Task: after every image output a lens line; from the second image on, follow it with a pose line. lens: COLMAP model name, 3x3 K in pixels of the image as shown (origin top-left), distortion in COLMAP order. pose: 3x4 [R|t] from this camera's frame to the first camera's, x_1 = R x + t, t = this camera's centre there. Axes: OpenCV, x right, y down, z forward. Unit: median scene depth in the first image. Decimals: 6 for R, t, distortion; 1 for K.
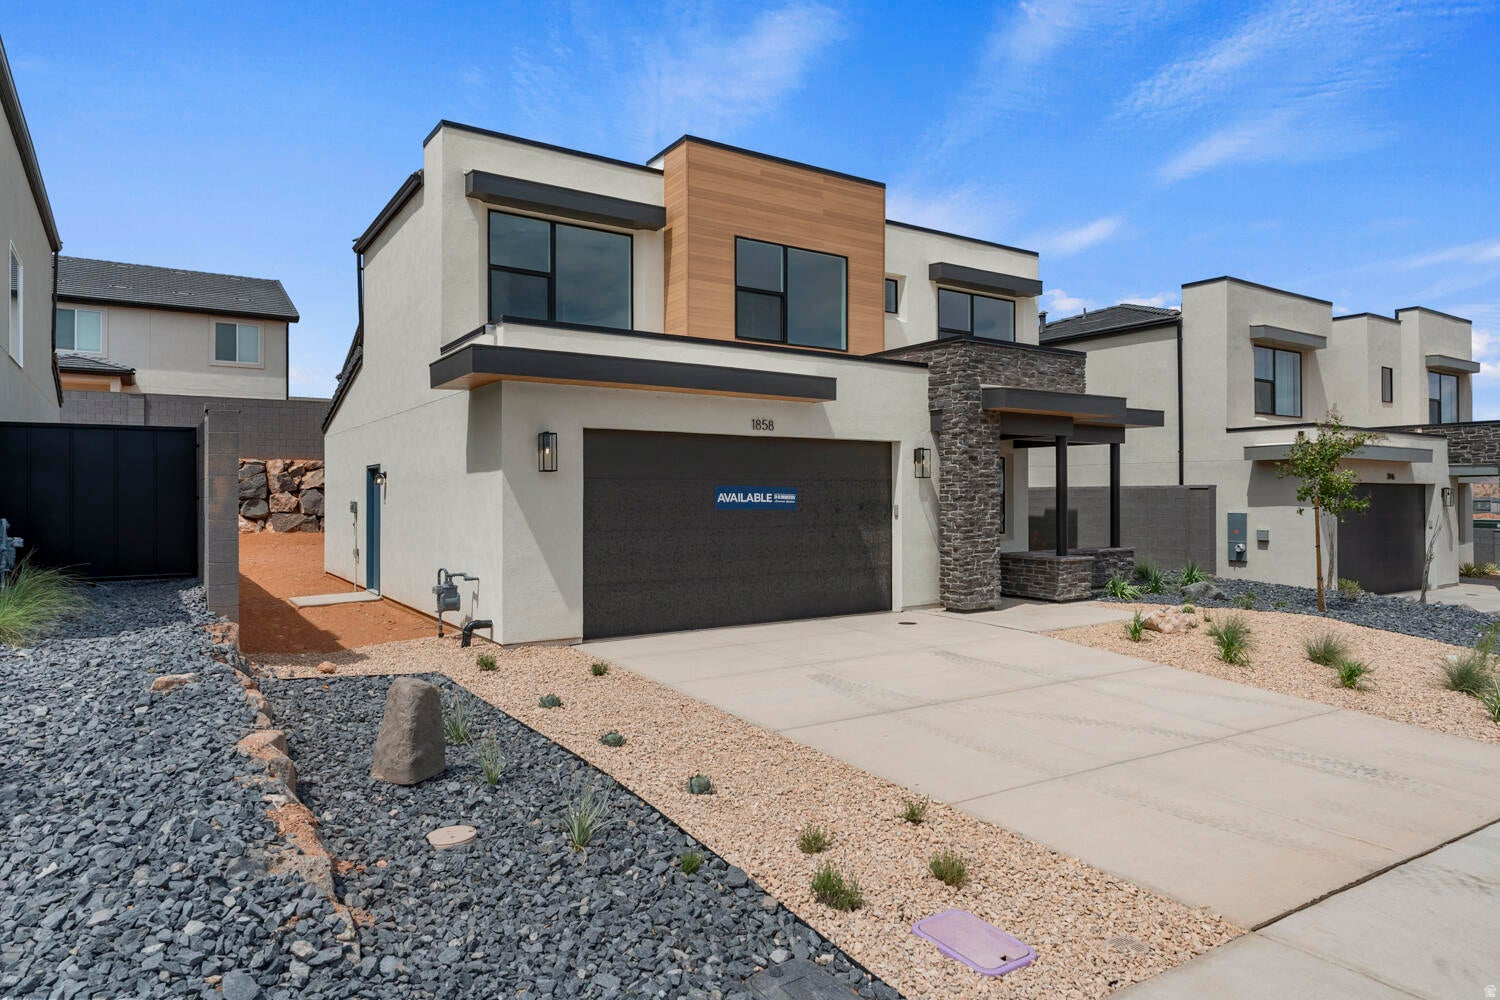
lens RADIAL K [[917.2, 0, 750.0], [0, 917.2, 500.0], [0, 0, 1]] dist [-0.002004, -0.000200]
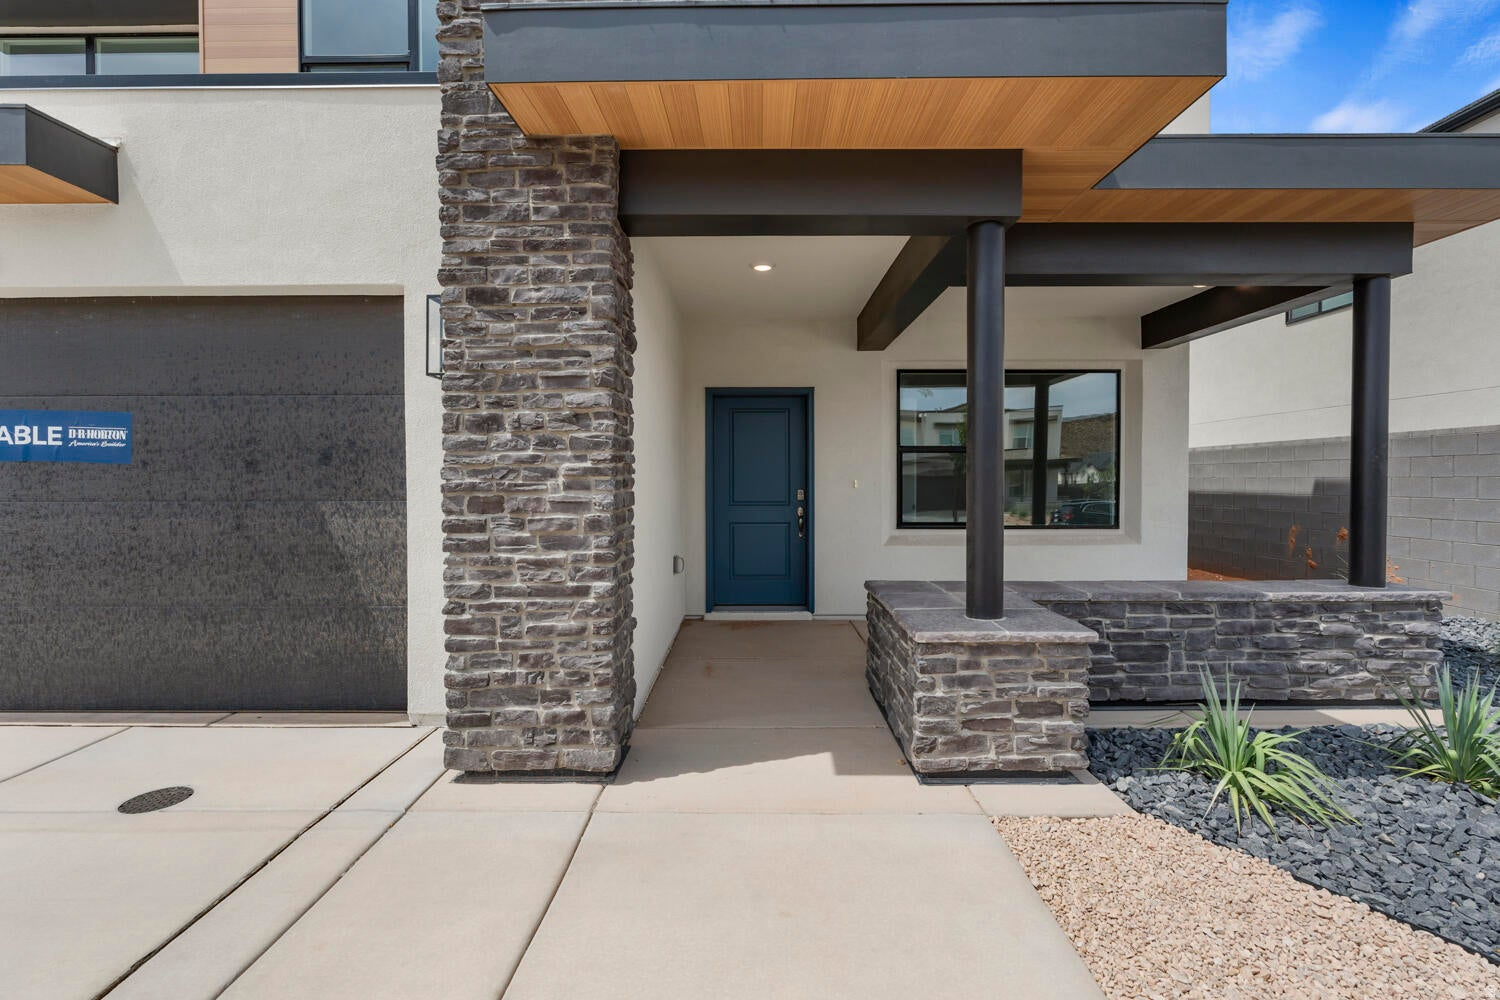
lens RADIAL K [[654.4, 0, 745.9], [0, 654.4, 490.0], [0, 0, 1]] dist [-0.001038, -0.000165]
pose [[0.823445, 0.009051, -0.567325, 0.445650], [-0.001822, 0.999910, 0.013308, 0.017938], [0.567394, -0.009925, 0.823387, 0.864707]]
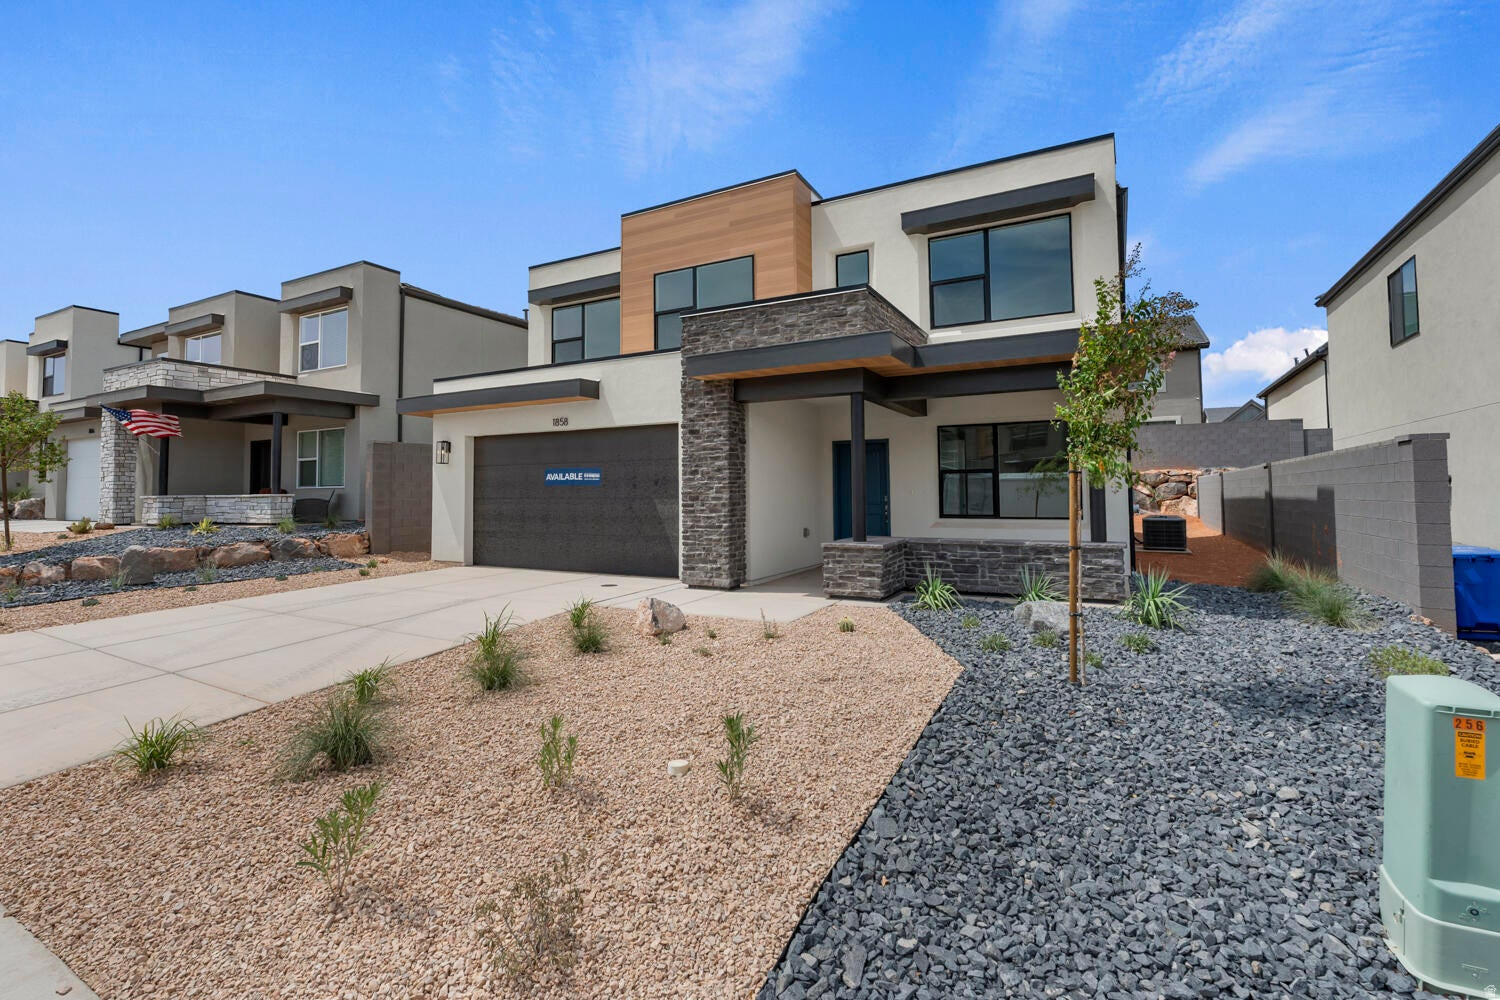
lens RADIAL K [[671.1, 0, 750.5], [0, 671.1, 466.0], [0, 0, 1]] dist [0.000452, -0.000012]
pose [[0.460503, -0.037929, -0.886847, 0.913613], [0.003703, 0.999160, -0.040810, 0.021157], [0.887650, 0.015509, 0.460257, 0.721098]]
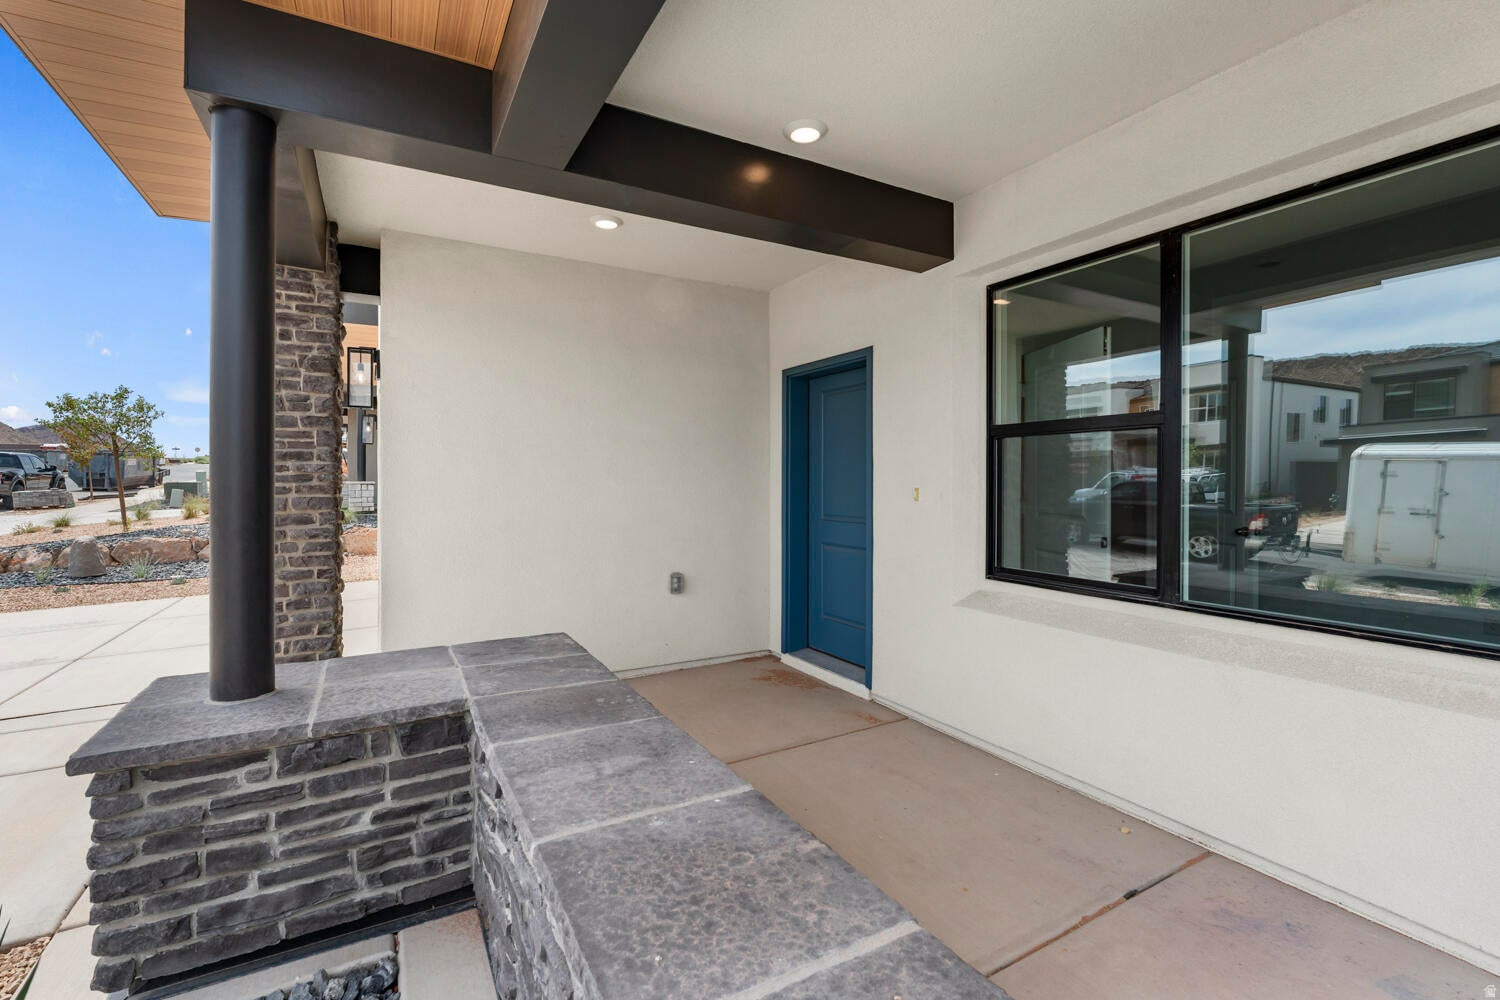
lens RADIAL K [[654.4, 0, 745.9], [0, 654.4, 490.0], [0, 0, 1]] dist [-0.001038, -0.000165]
pose [[-0.078043, 0.009397, -0.996906, 0.533342], [-0.009547, 0.999903, 0.010172, 0.015646], [0.996904, 0.010311, -0.077946, 1.254134]]
